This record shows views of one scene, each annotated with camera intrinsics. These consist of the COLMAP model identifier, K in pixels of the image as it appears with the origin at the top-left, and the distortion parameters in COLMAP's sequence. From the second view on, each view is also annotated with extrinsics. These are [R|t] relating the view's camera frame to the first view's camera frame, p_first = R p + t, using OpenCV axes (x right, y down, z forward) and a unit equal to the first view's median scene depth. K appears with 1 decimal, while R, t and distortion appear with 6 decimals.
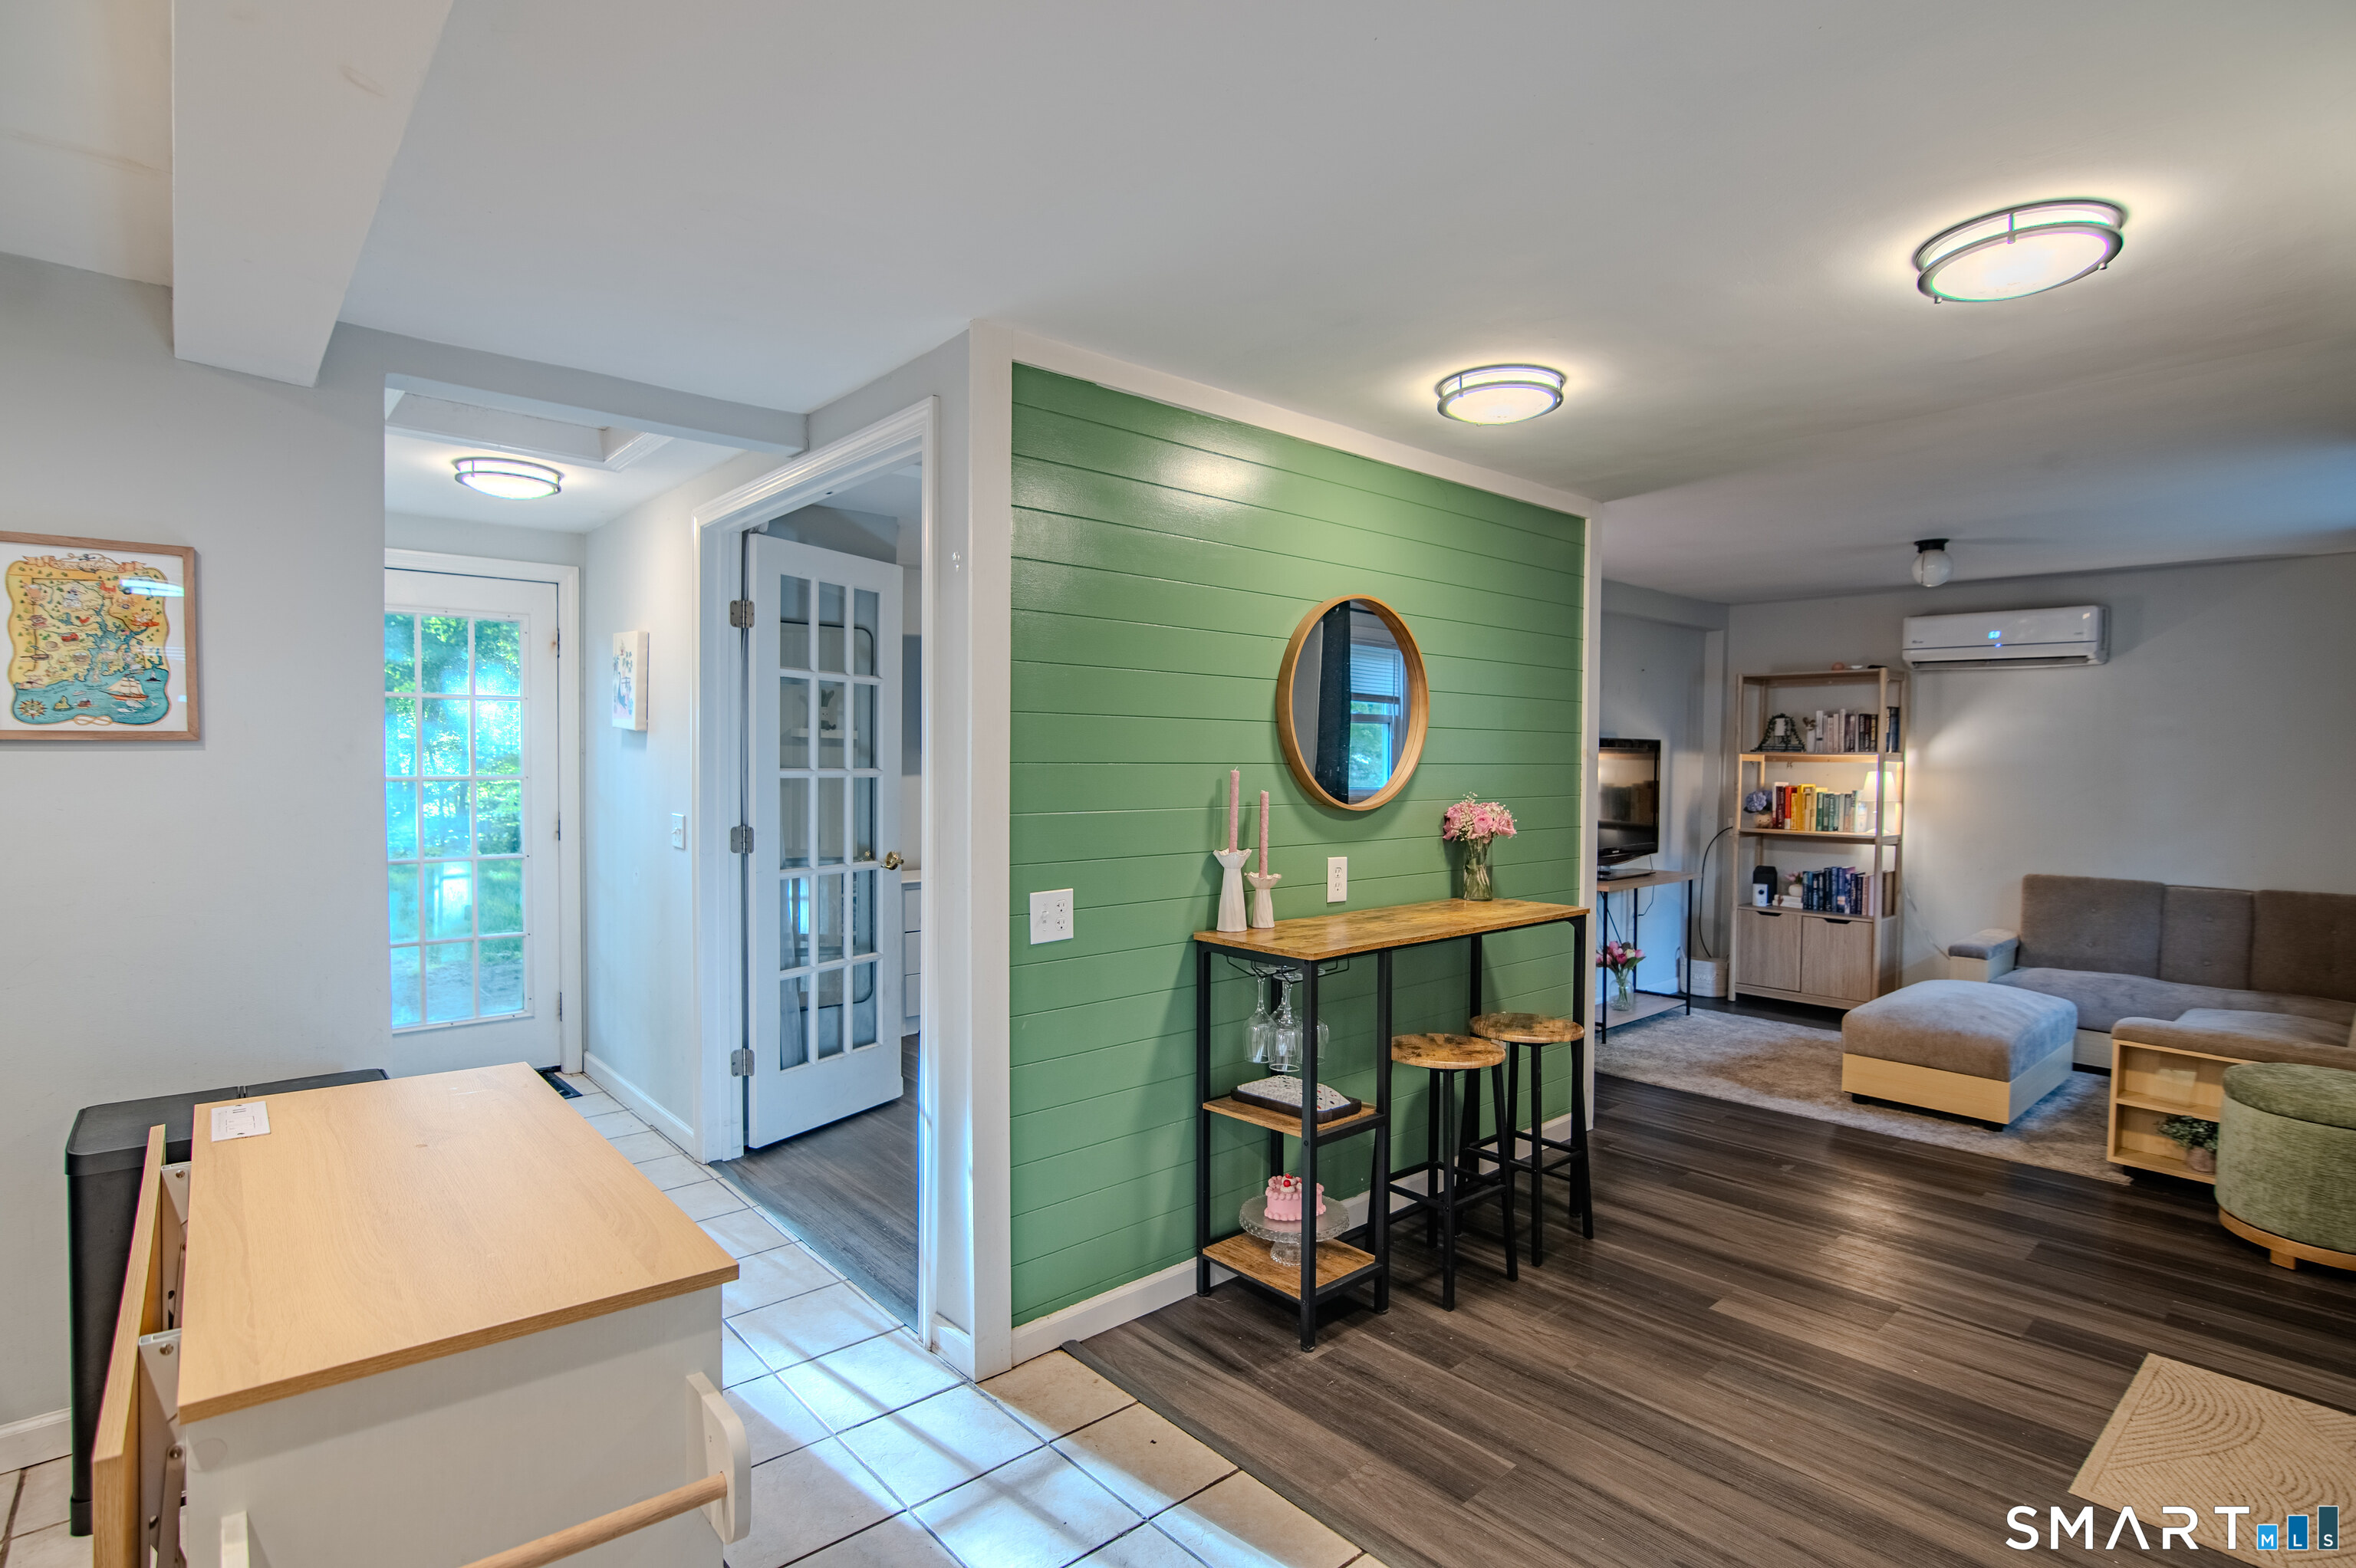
lens RADIAL K [[1143.9, 0, 1174.5], [0, 1143.9, 790.1], [0, 0, 1]] dist [-0.033949, 0.010191]
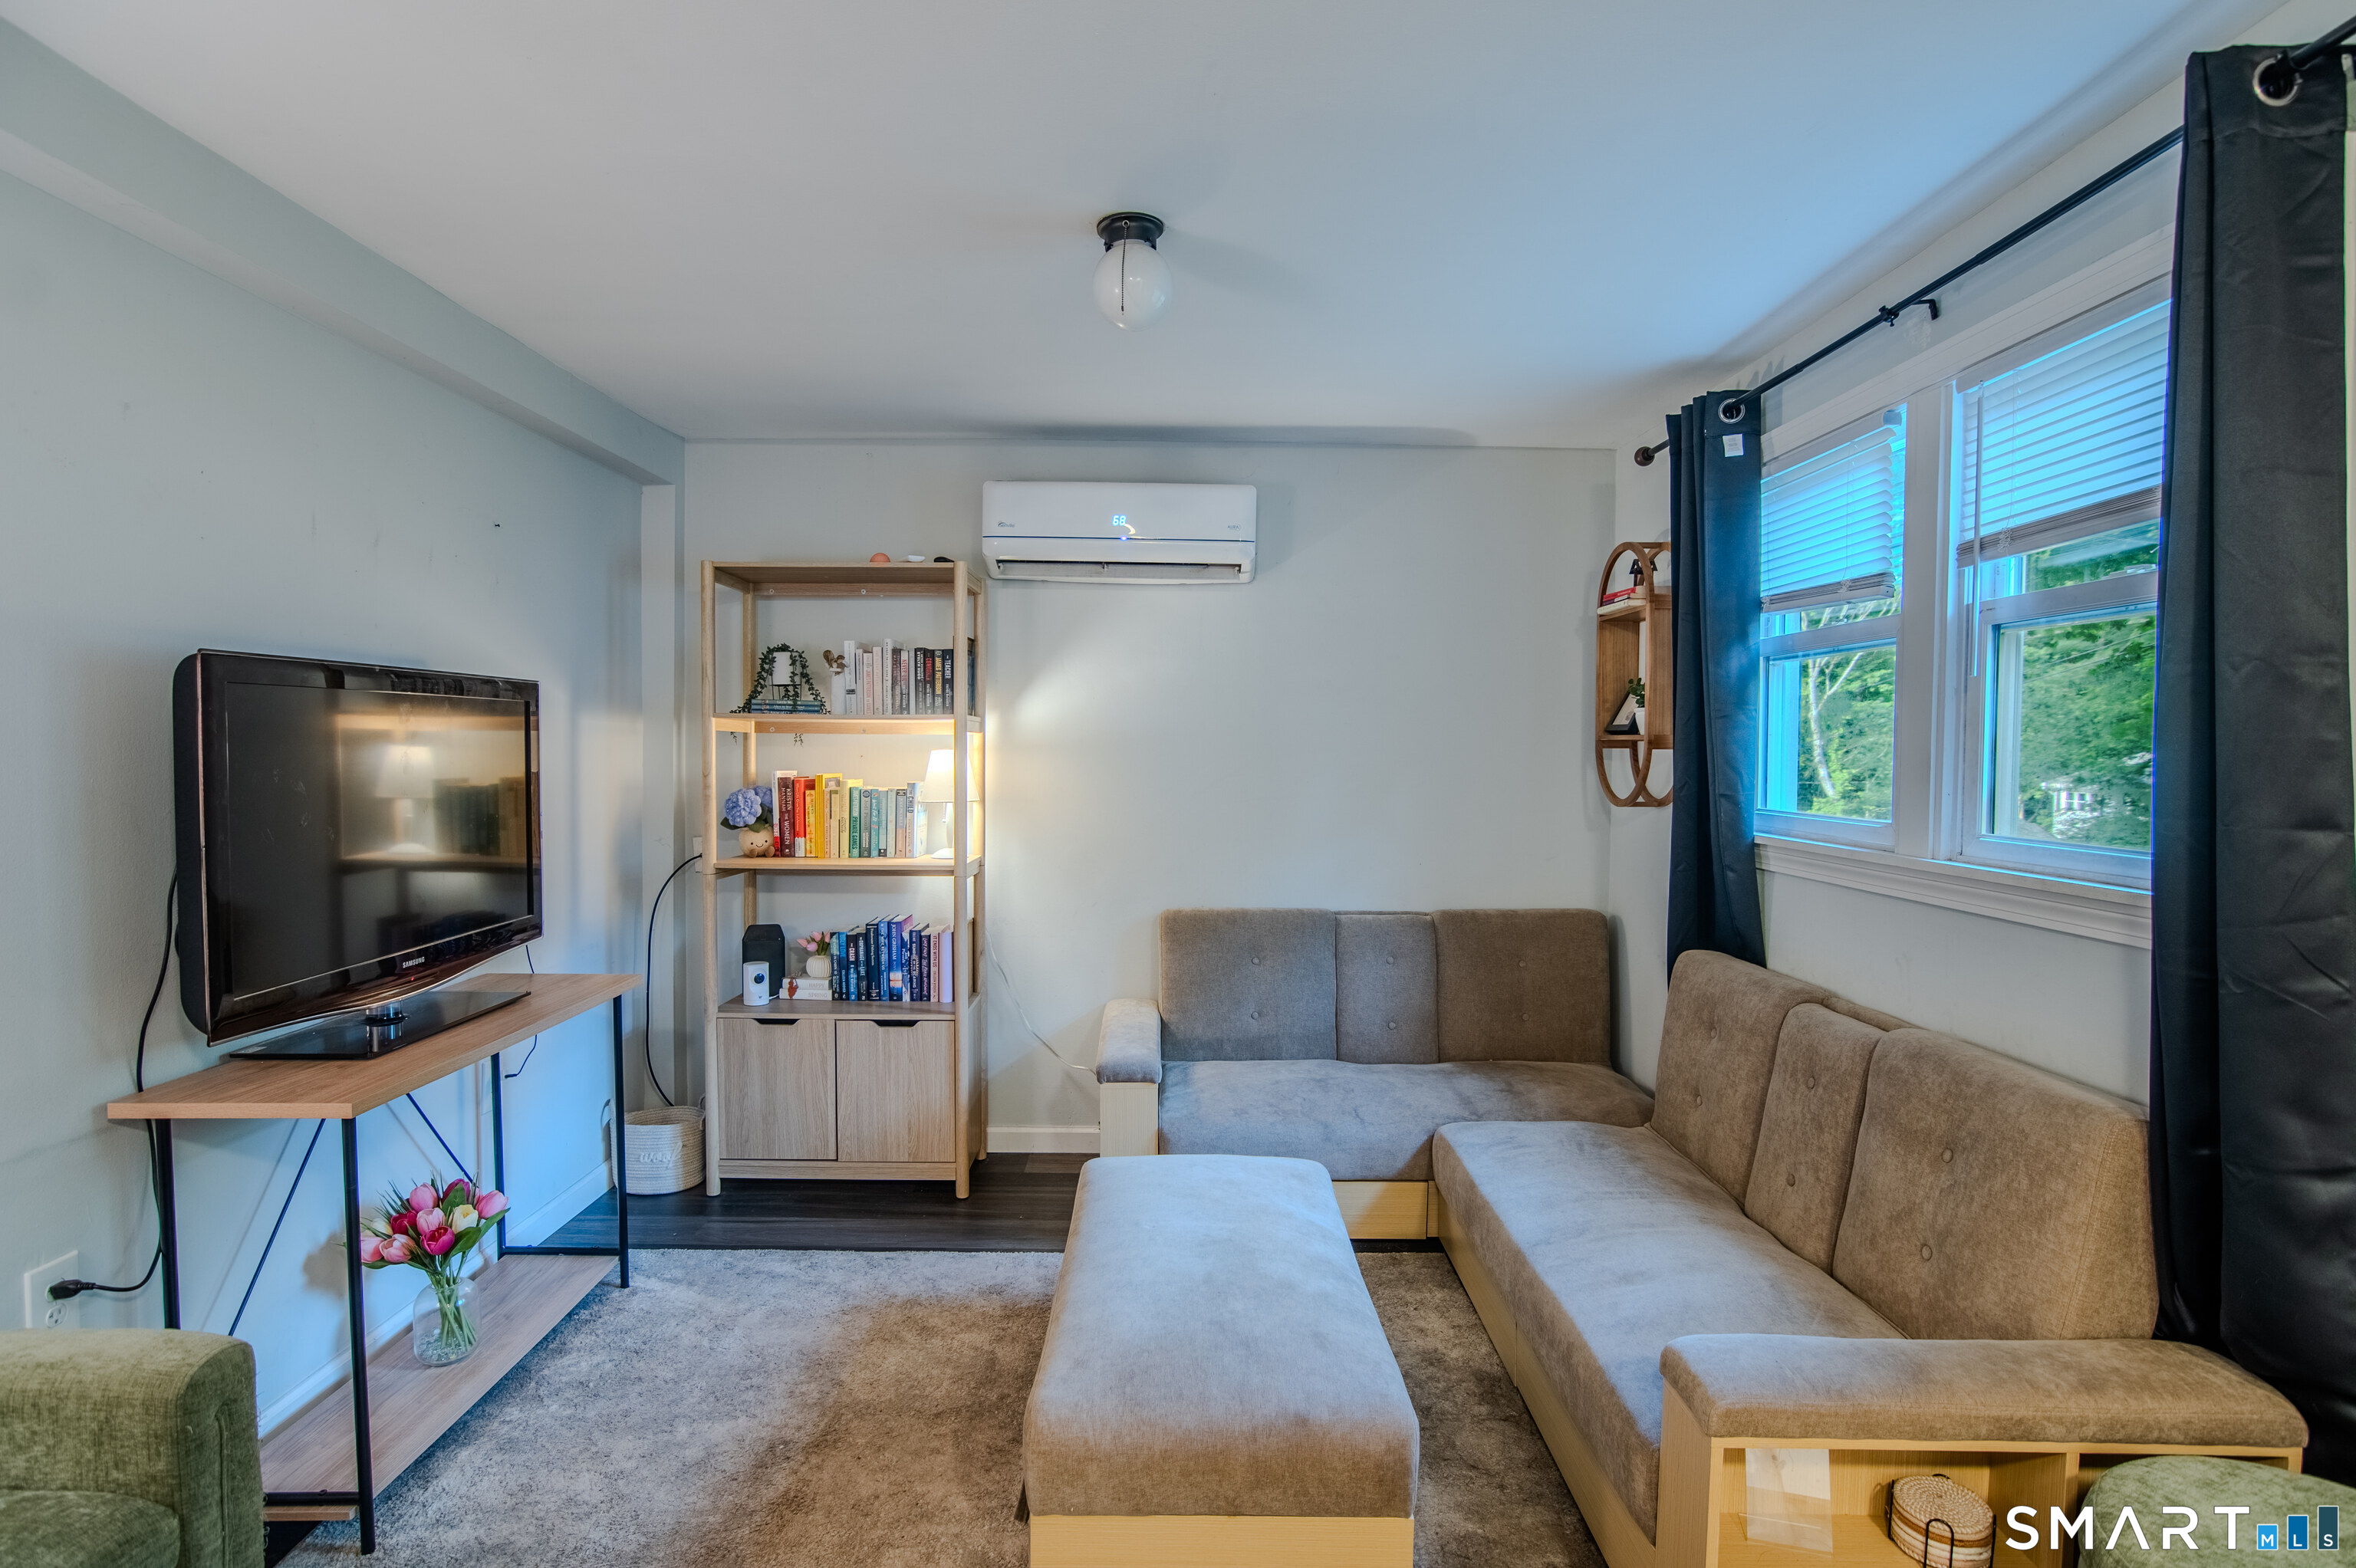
lens RADIAL K [[1158.3, 0, 1182.1], [0, 1158.3, 790.6], [0, 0, 1]] dist [-0.037117, -0.000049]
pose [[0.655516, -0.032211, 0.754494, 0.249458], [0.020927, 0.999481, 0.024488, -0.007064], [-0.754892, -0.000263, 0.655849, 0.509495]]
